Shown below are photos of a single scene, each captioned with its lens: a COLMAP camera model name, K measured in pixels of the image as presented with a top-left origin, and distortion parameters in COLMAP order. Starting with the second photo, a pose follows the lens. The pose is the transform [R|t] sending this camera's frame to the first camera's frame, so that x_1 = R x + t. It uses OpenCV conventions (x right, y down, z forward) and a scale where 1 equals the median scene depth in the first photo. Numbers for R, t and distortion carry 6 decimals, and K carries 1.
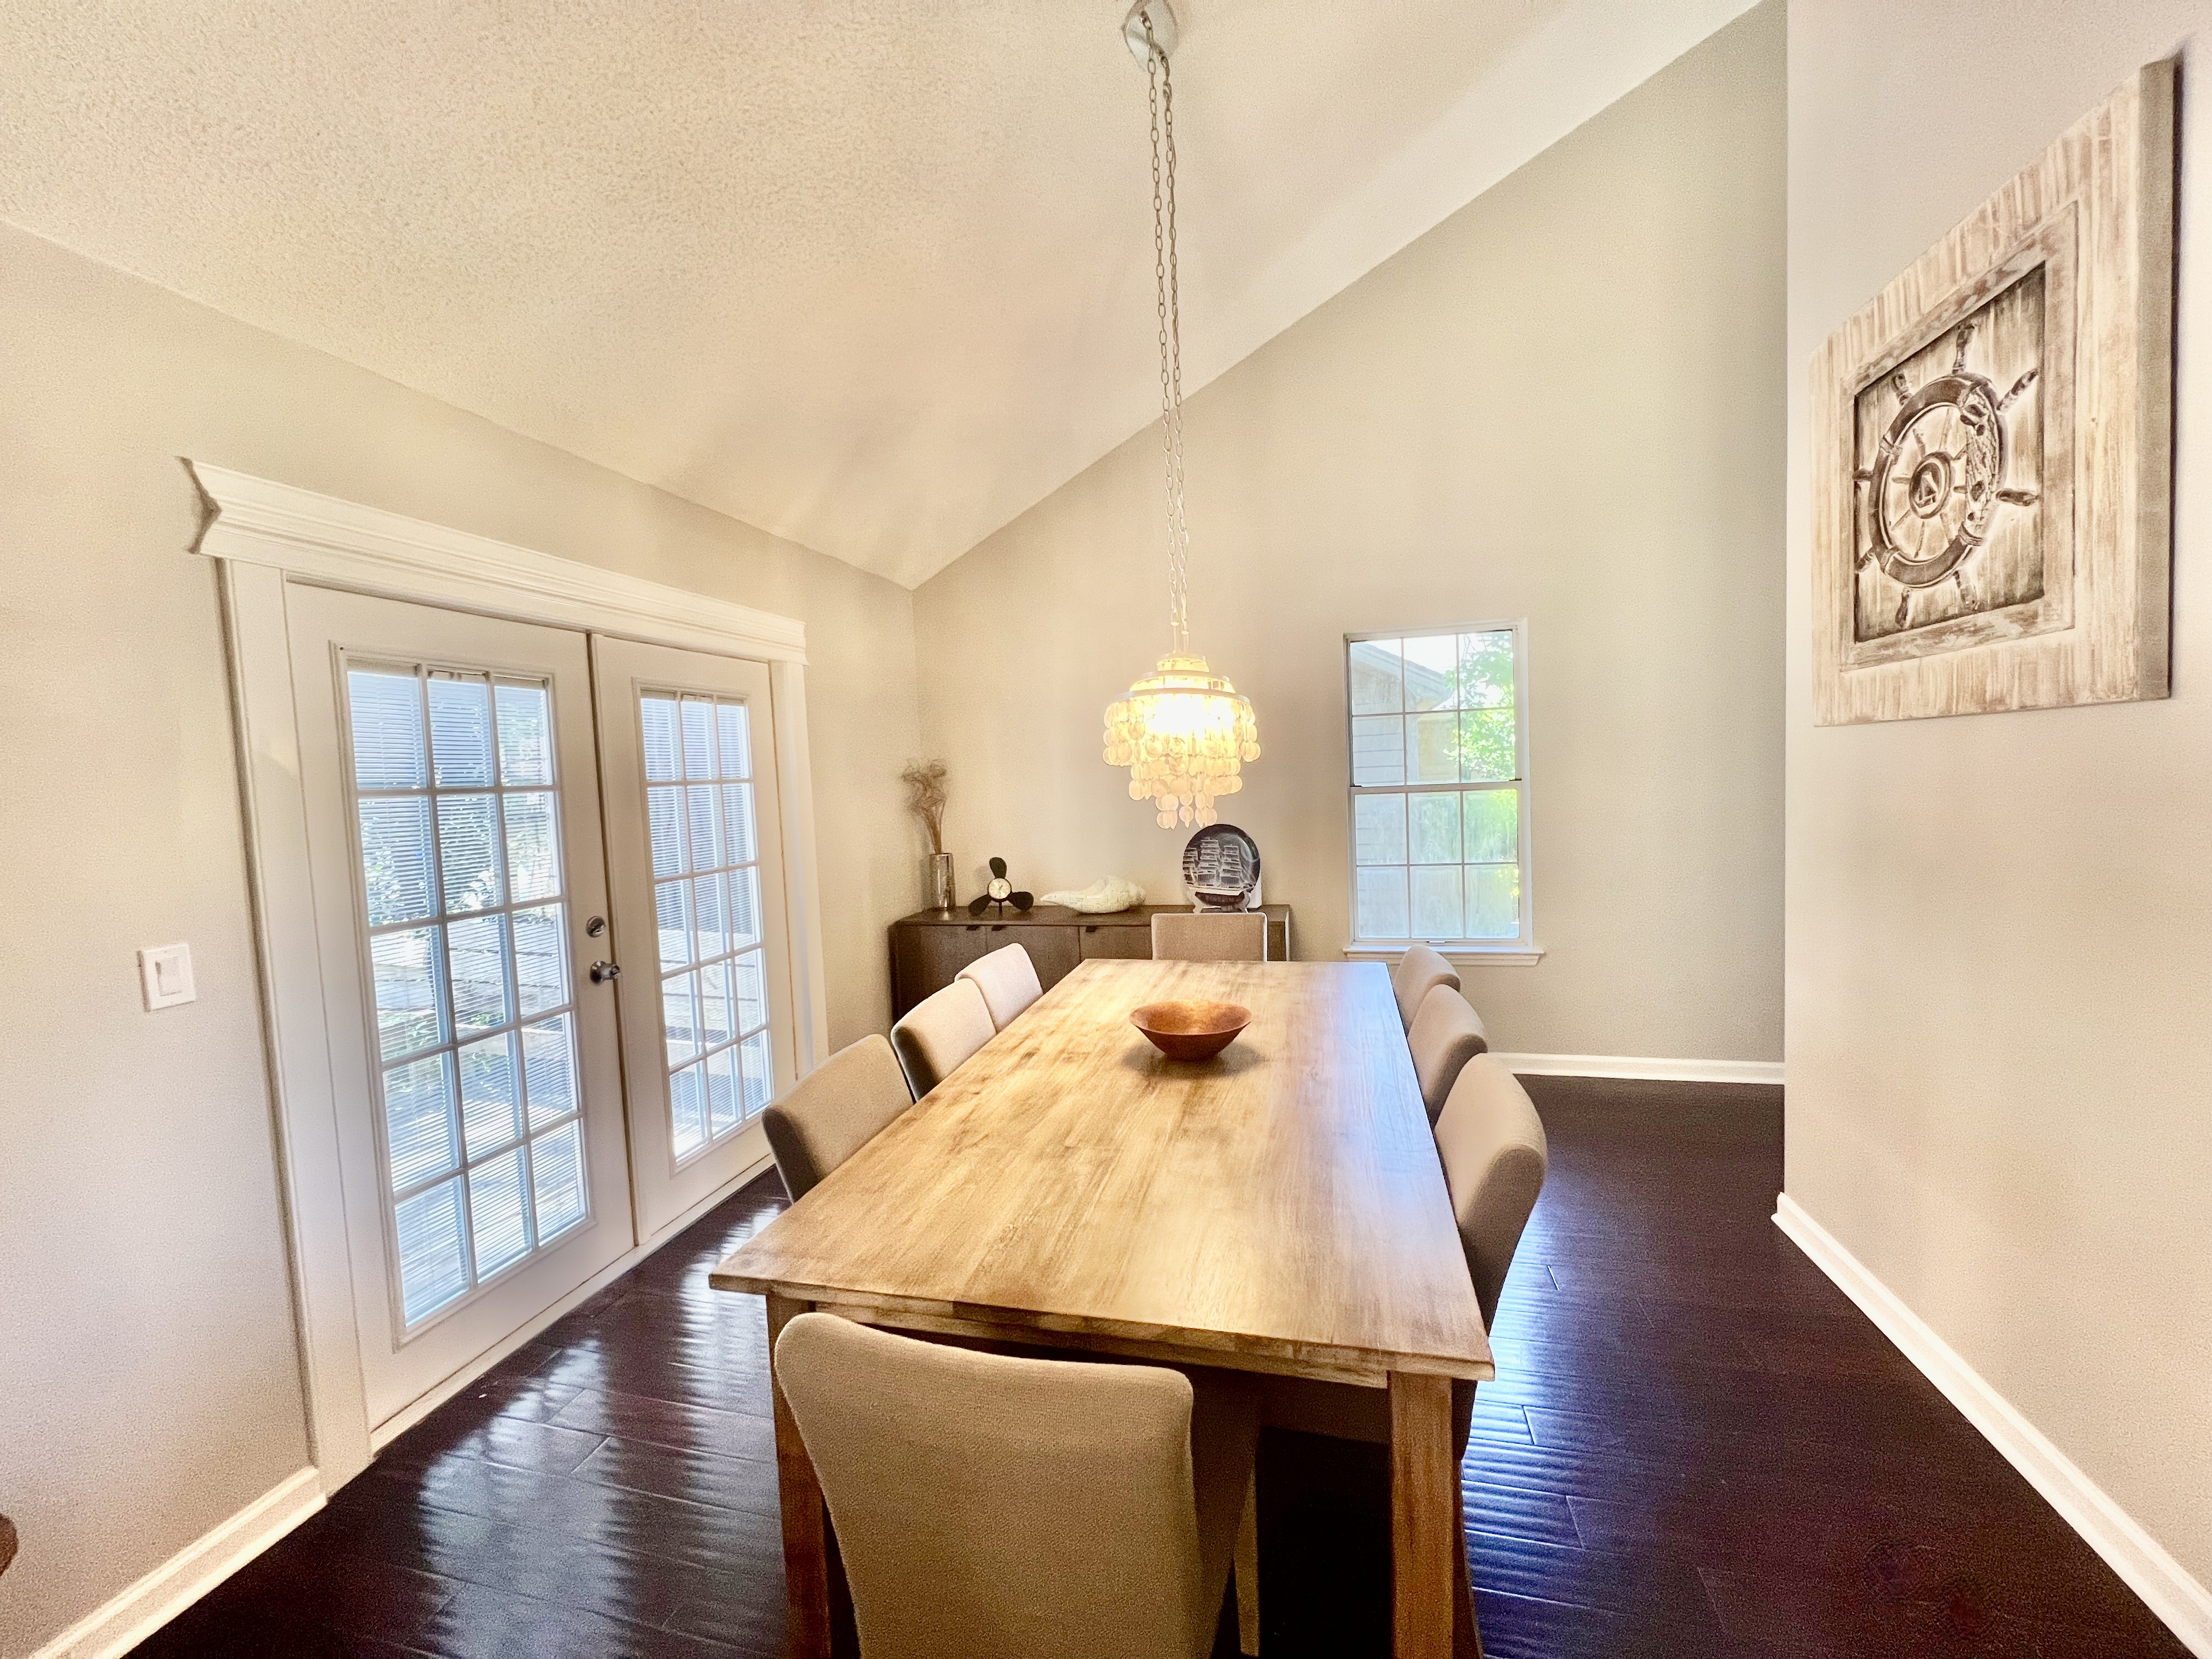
lens RADIAL K [[887.1, 0, 1098.0], [0, 887.1, 824.0], [0, 0, 1]] dist [-0.001004, -0.000582]
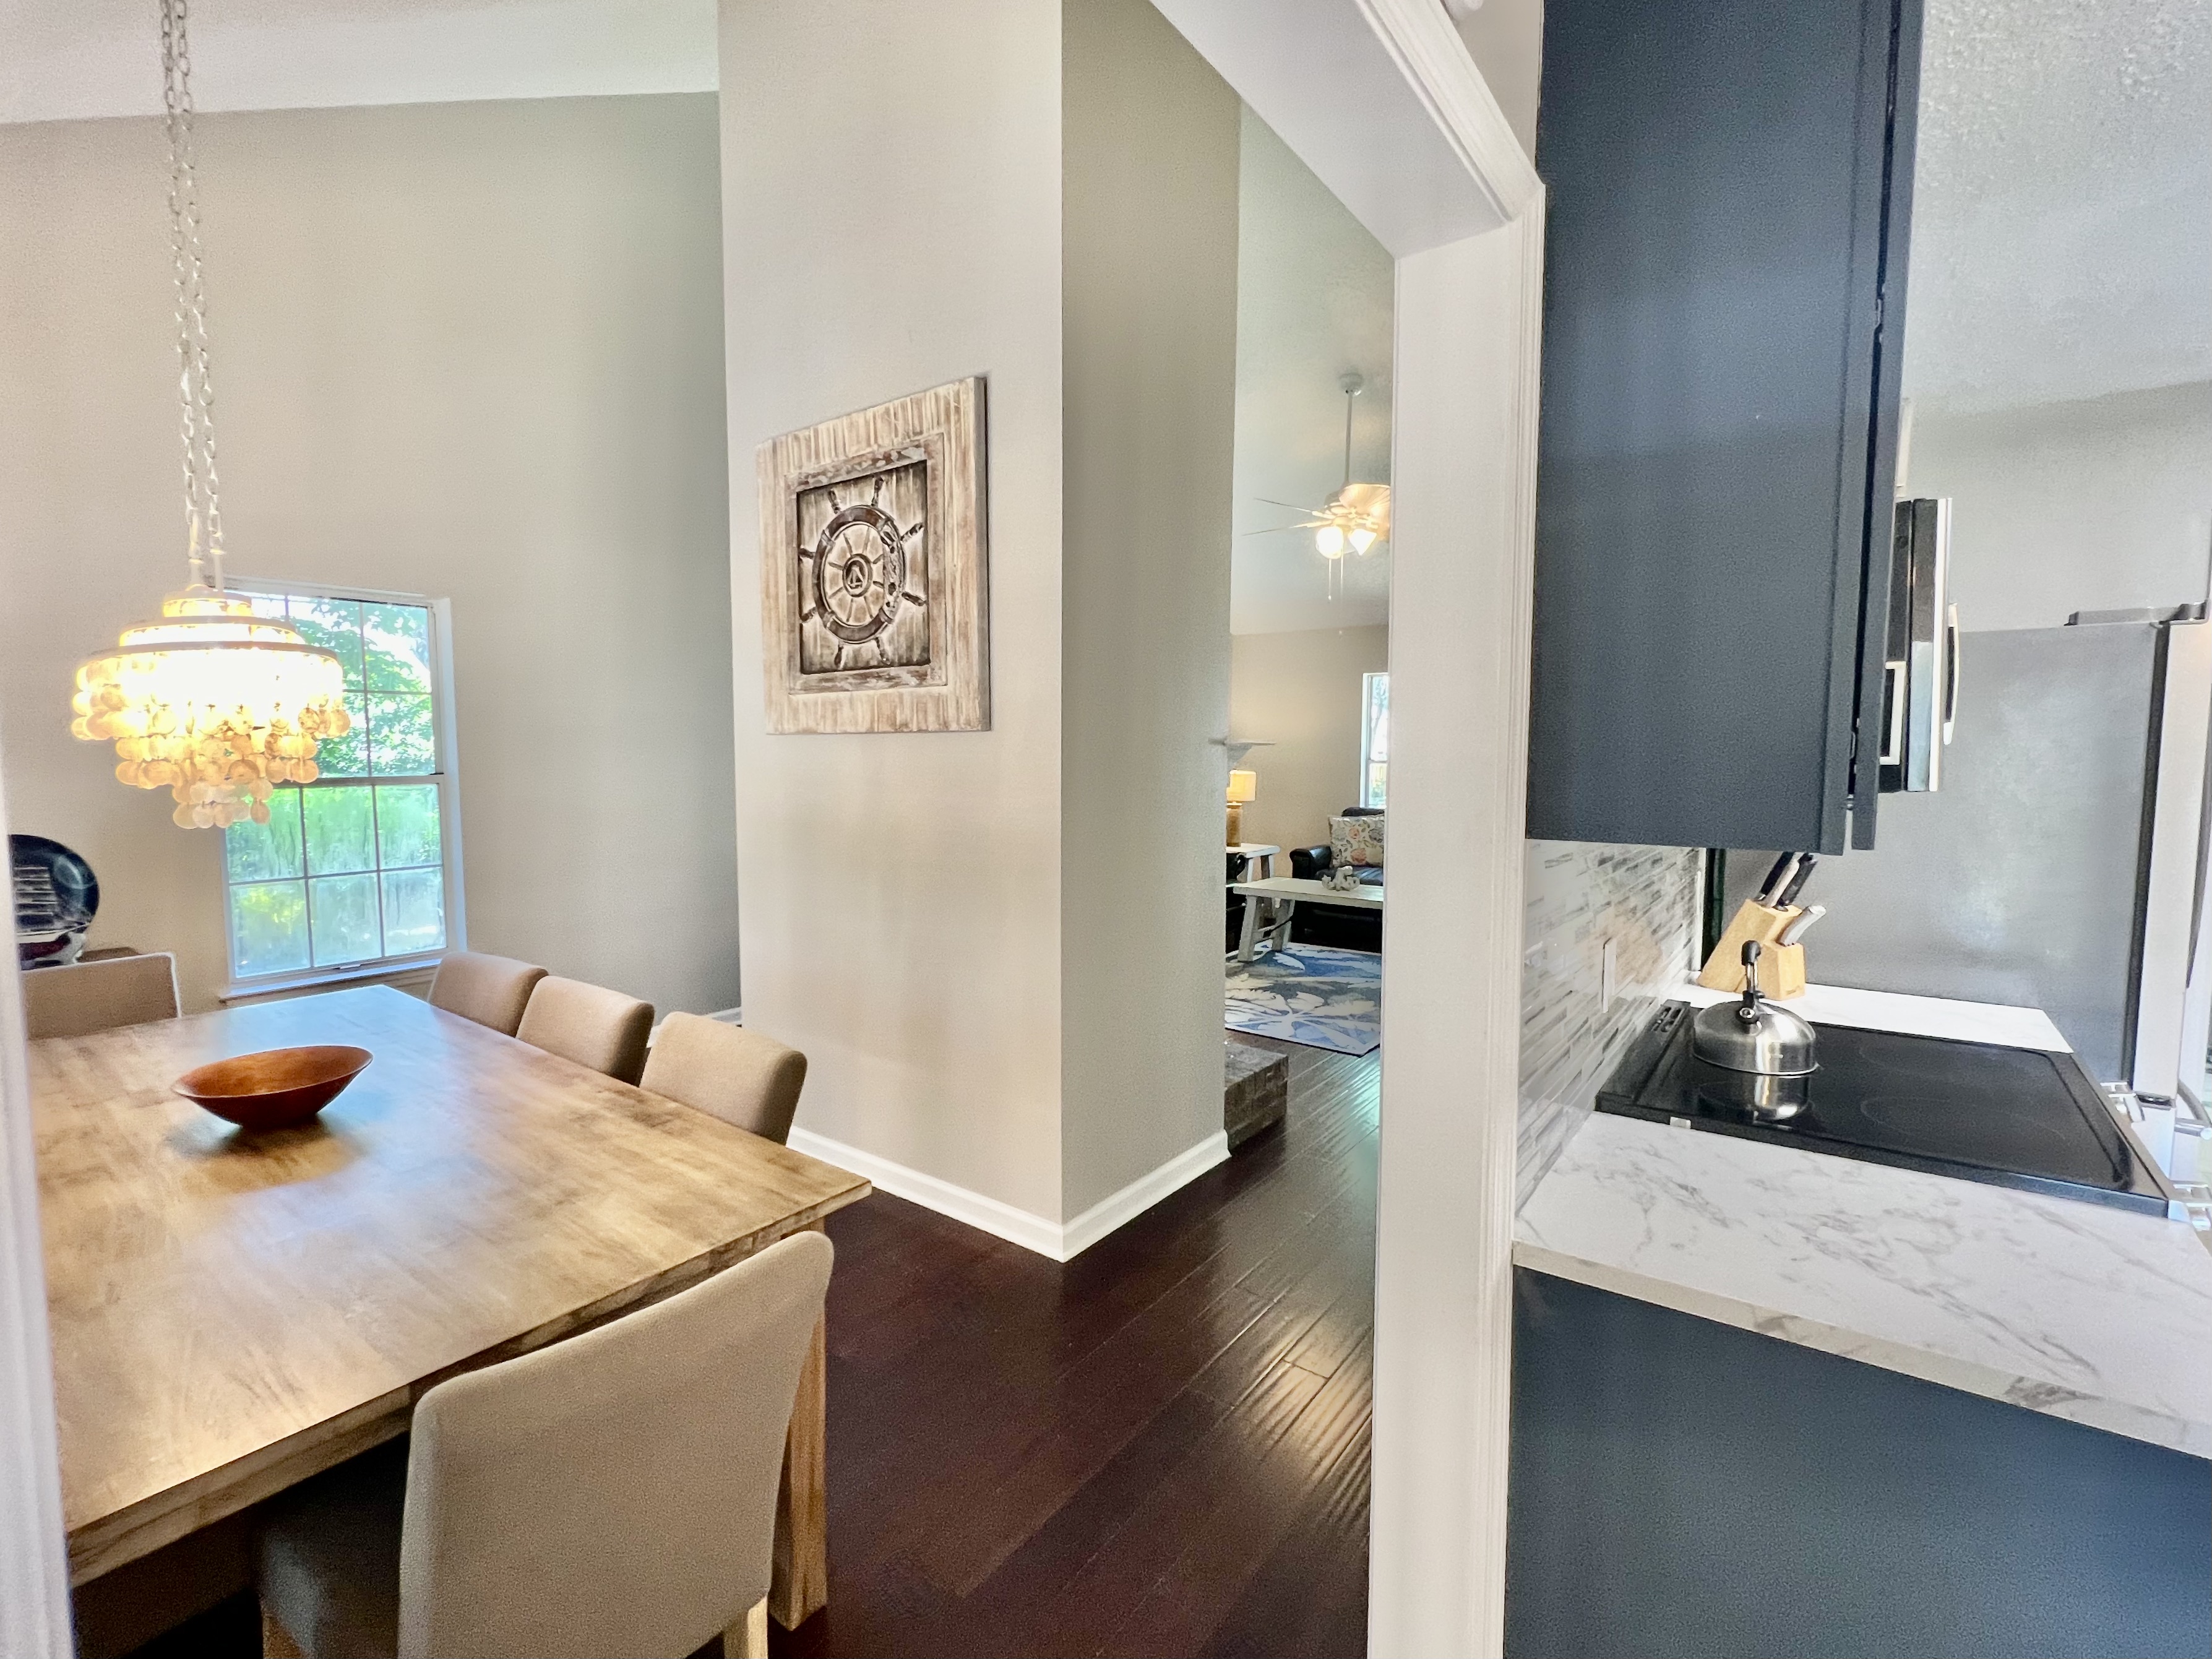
lens RADIAL K [[1008.3, 0, 1024.8], [0, 1008.3, 825.0], [0, 0, 1]] dist [-0.014607, -0.000433]
pose [[0.424236, -0.029848, 0.905060, -0.467871], [0.034830, 0.999255, 0.016629, 0.014572], [-0.904882, 0.024469, 0.424959, 0.045384]]
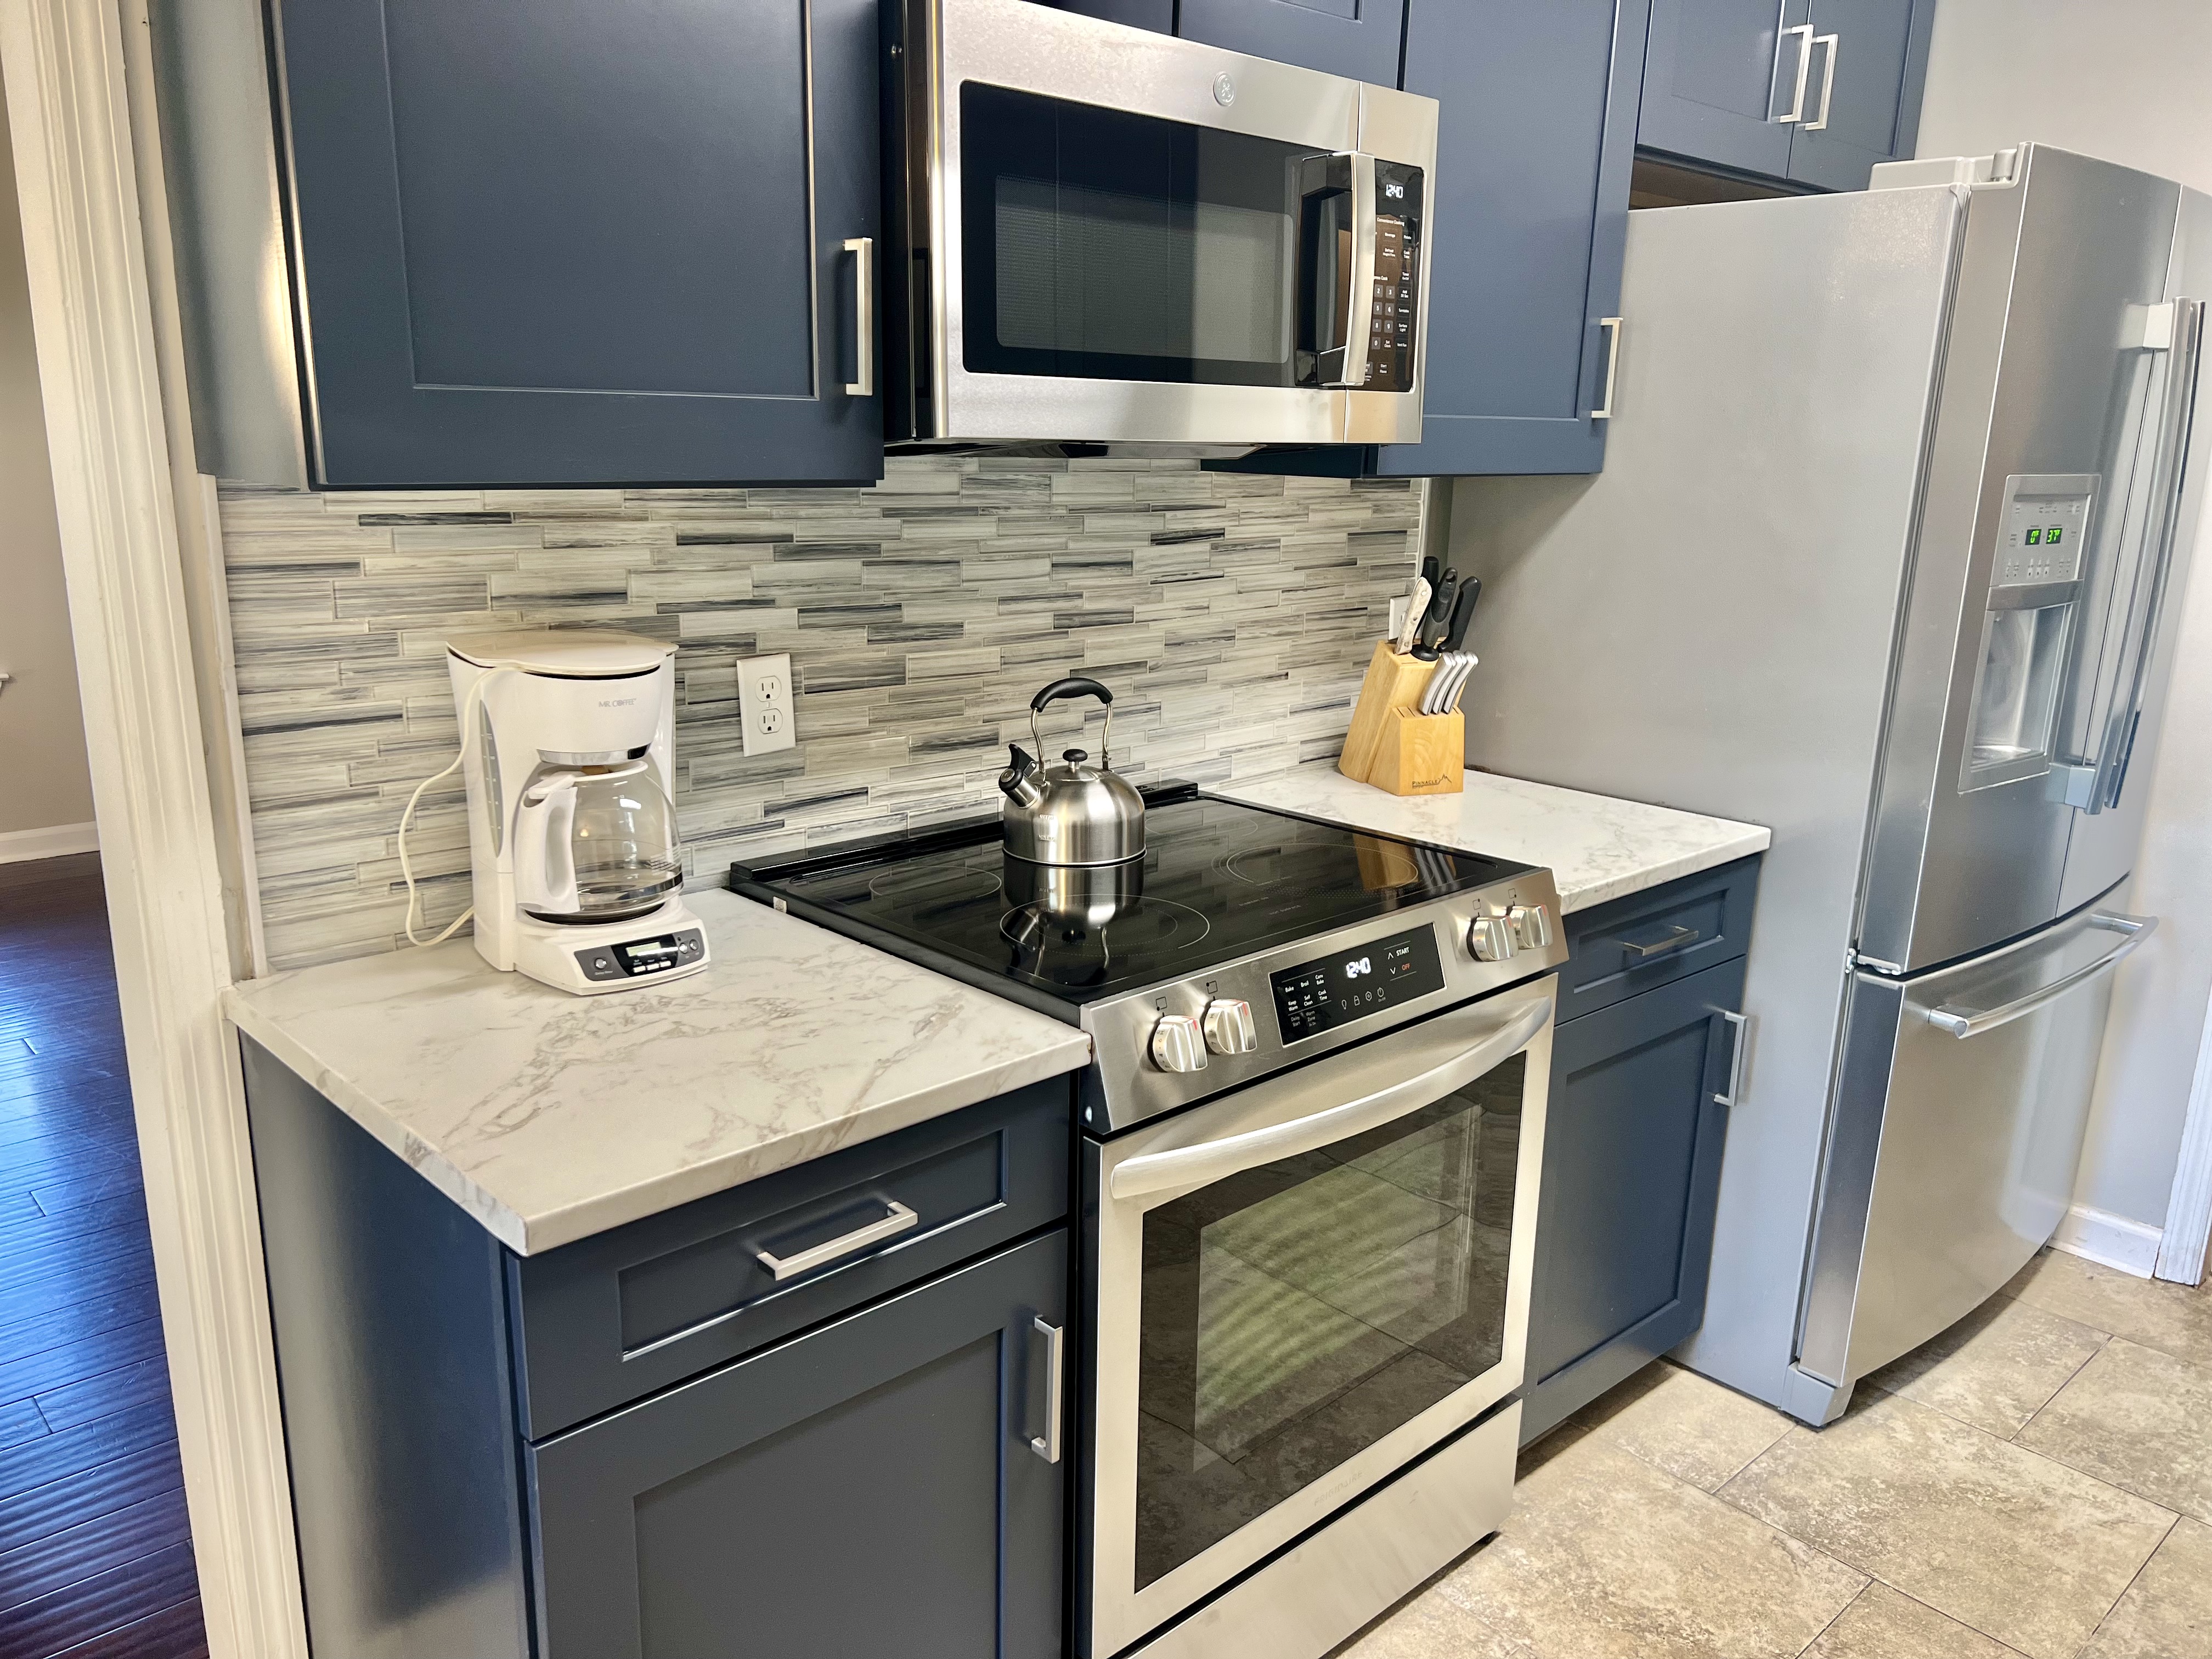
lens RADIAL K [[1662.8, 0, 1108.2], [0, 1662.8, 841.4], [0, 0, 1]] dist [0.088507, -0.116977]
pose [[0.537630, -0.157820, 0.828280, -0.236753], [0.001838, 0.982544, 0.186021, 0.064013], [-0.843179, -0.098488, 0.528535, -0.742853]]
